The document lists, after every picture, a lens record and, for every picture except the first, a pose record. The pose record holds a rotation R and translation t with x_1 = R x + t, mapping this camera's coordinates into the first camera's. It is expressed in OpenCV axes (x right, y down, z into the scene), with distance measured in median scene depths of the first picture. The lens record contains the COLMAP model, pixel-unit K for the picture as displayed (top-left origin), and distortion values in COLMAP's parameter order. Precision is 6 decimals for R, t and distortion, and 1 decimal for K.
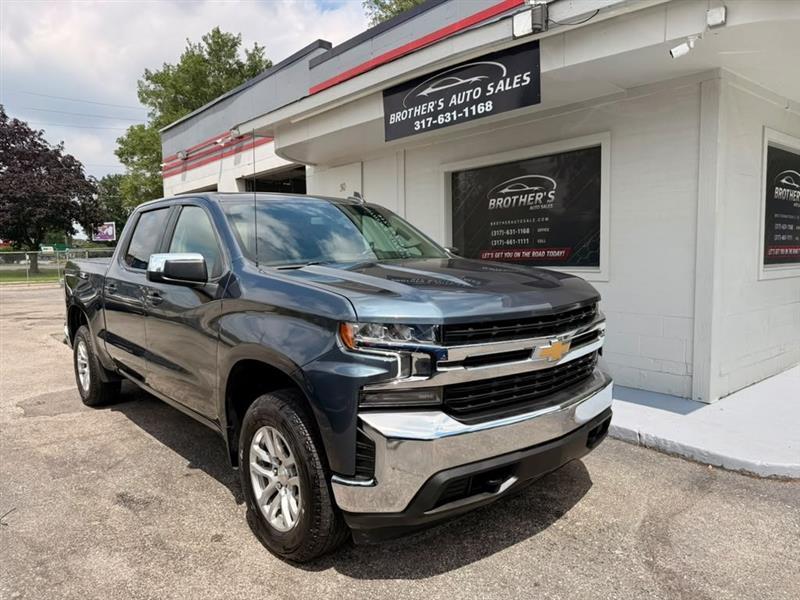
lens RADIAL K [[566.5, 0, 401.2], [0, 566.5, 297.0], [0, 0, 1]] dist [0.048817, -0.062803]
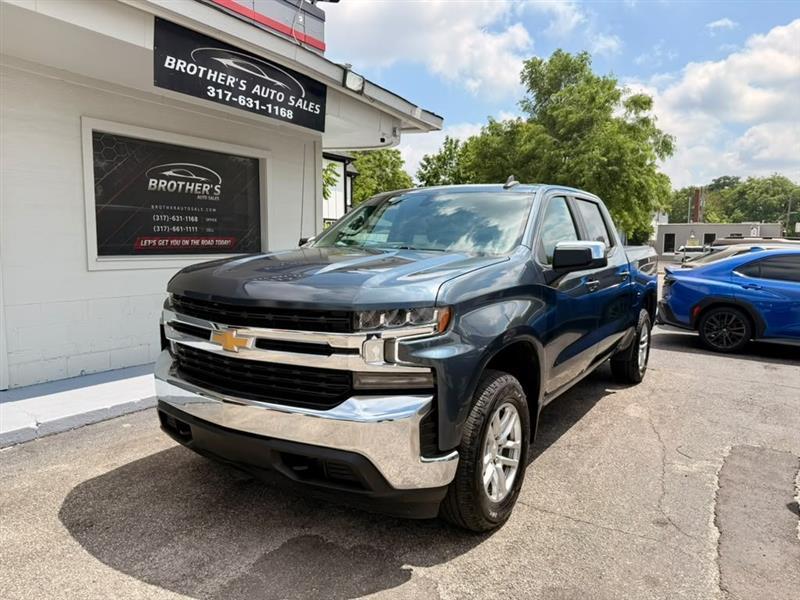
lens RADIAL K [[569.8, 0, 401.7], [0, 569.8, 296.0], [0, 0, 1]] dist [0.034233, -0.065886]
pose [[-0.311855, -0.077331, 0.946977, -1.011092], [0.067032, 0.992408, 0.103116, -0.070560], [-0.947762, 0.095635, -0.304304, 1.132799]]
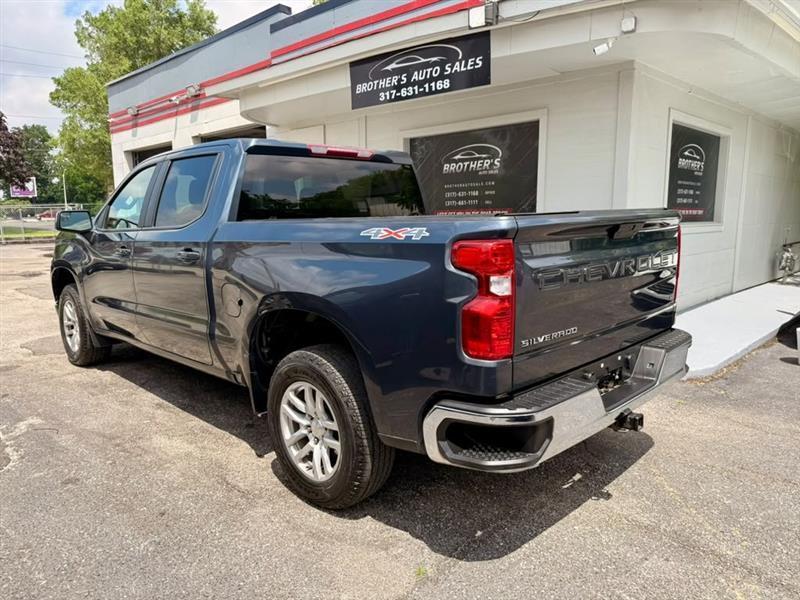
lens RADIAL K [[569.6, 0, 401.3], [0, 569.6, 303.4], [0, 0, 1]] dist [0.045706, -0.064339]
pose [[0.994760, -0.007299, 0.101974, -0.058424], [-0.000705, 0.996935, 0.078235, 0.019387], [-0.102233, -0.077897, 0.991706, -0.178054]]
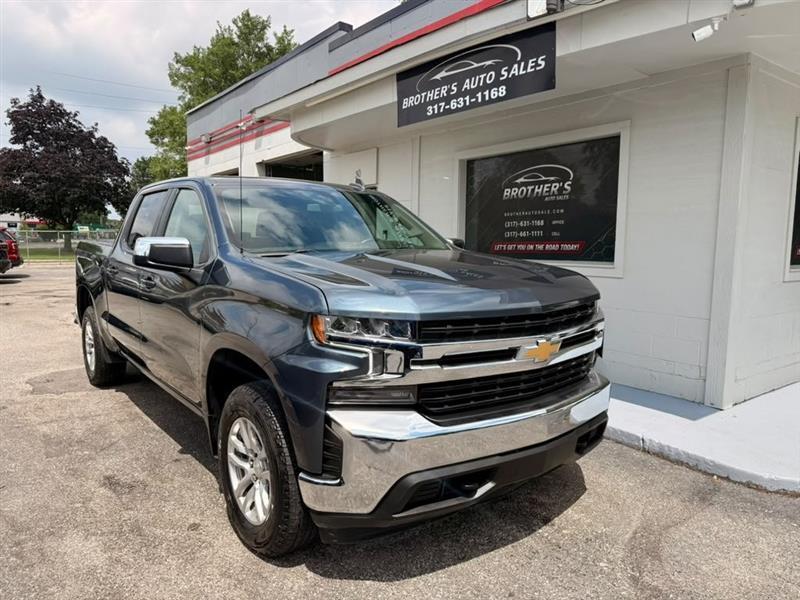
lens RADIAL K [[568.2, 0, 397.5], [0, 568.2, 301.7], [0, 0, 1]] dist [0.036940, -0.046706]
pose [[0.998135, 0.031909, -0.052044, 0.037983], [-0.030412, 0.999108, 0.029307, -0.004277], [0.052933, -0.027669, 0.998215, 0.022154]]
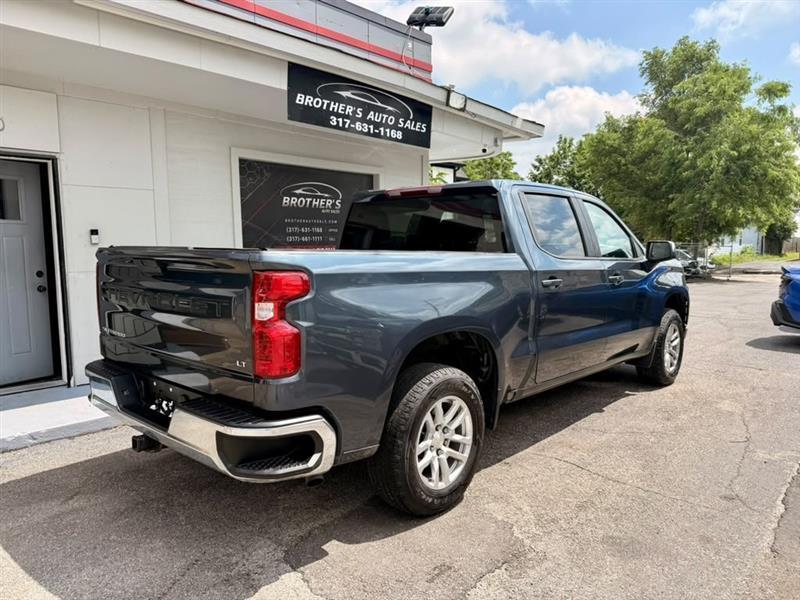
lens RADIAL K [[559.2, 0, 399.2], [0, 559.2, 304.1], [0, 0, 1]] dist [0.090873, -0.128818]
pose [[-0.116328, -0.085156, 0.989554, -1.121450], [0.087297, 0.991585, 0.095593, -0.070543], [-0.989367, 0.097505, -0.107915, 1.137535]]
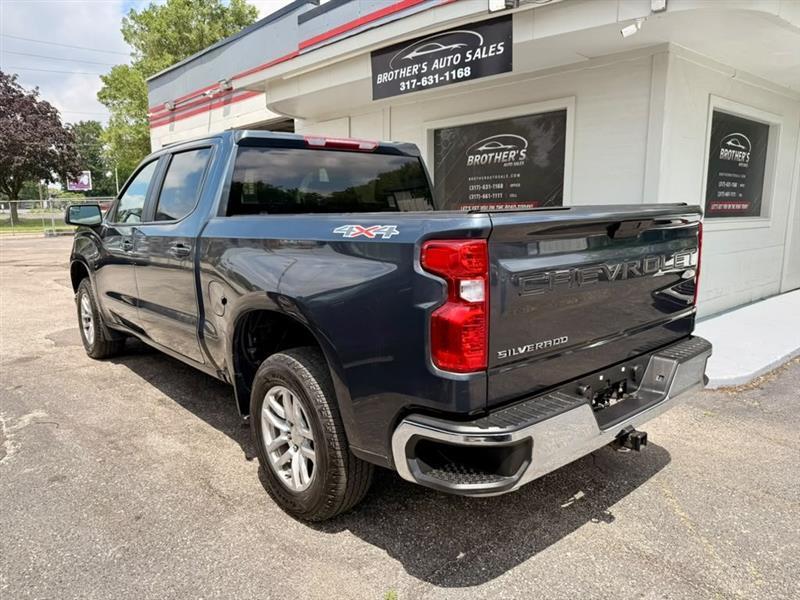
lens RADIAL K [[571.2, 0, 397.1], [0, 571.2, 304.3], [0, 0, 1]] dist [0.029758, -0.040700]
pose [[0.999705, 0.005833, 0.023573, -0.006697], [-0.007982, 0.995714, 0.092136, 0.014238], [-0.022934, -0.092297, 0.995467, -0.147261]]
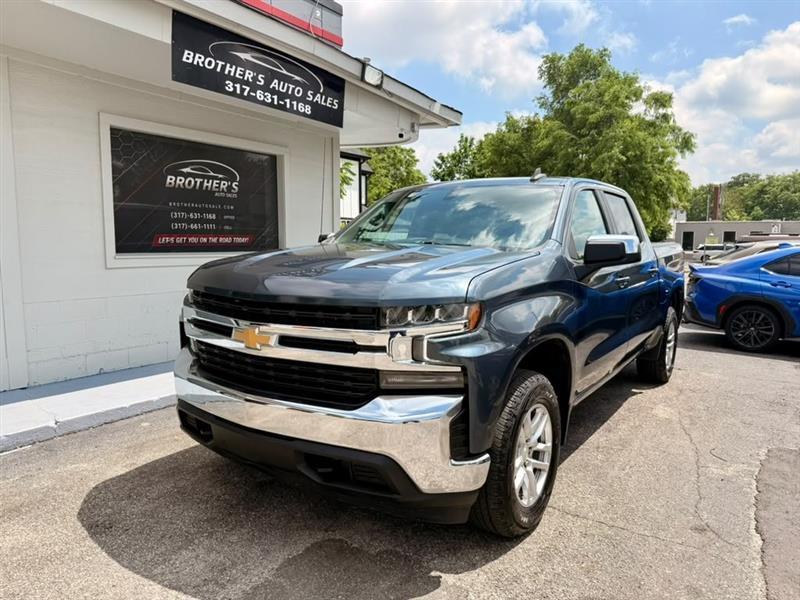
lens RADIAL K [[570.5, 0, 401.4], [0, 570.5, 298.4], [0, 0, 1]] dist [0.022360, -0.044843]
pose [[-0.287683, -0.082294, 0.954184, -0.989113], [0.070283, 0.991801, 0.106728, -0.066341], [-0.955143, 0.097766, -0.279540, 1.137675]]
